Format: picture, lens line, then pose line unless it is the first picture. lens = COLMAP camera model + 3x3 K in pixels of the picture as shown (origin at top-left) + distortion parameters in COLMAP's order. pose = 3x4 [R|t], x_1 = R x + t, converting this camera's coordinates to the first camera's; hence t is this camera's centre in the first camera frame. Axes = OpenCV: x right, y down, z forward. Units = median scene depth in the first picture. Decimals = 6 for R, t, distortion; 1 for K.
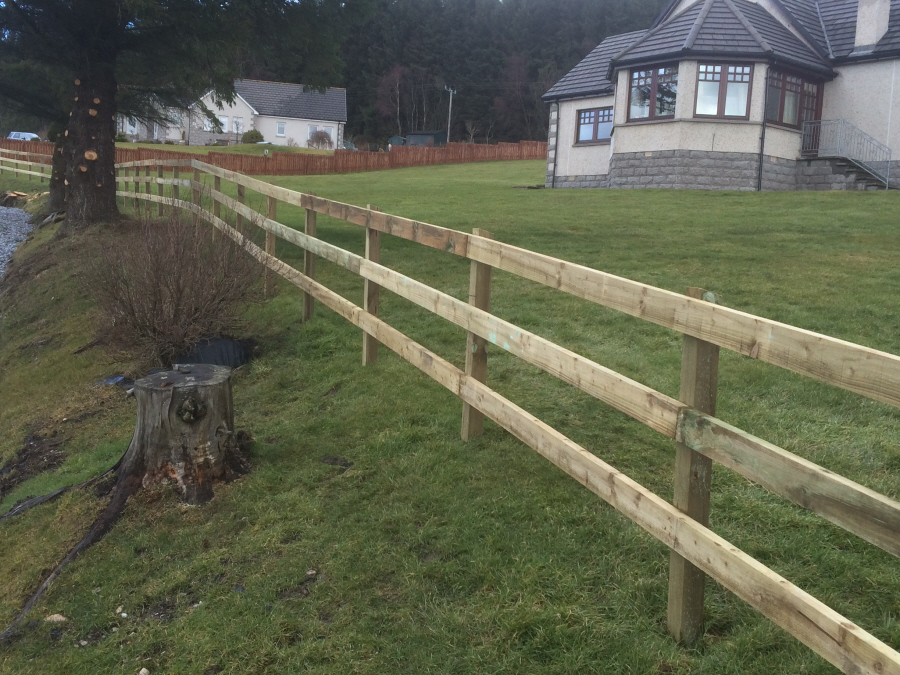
lens RADIAL K [[1008.9, 0, 450.0], [0, 1008.9, 337.5], [0, 0, 1]] dist [0.058827, -0.022833]
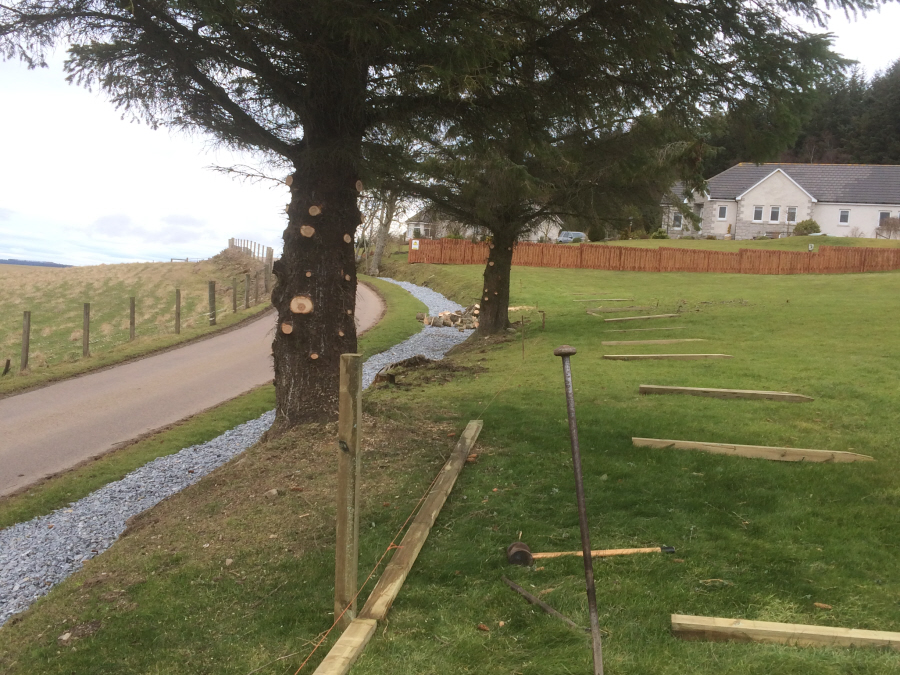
lens RADIAL K [[1008.9, 0, 450.0], [0, 1008.9, 337.5], [0, 0, 1]] dist [0.058827, -0.022833]
pose [[0.852419, 0.024453, -0.522287, 0.014154], [-0.069416, 0.995356, -0.066690, -0.129450], [0.518231, 0.093103, 0.850158, 0.565857]]
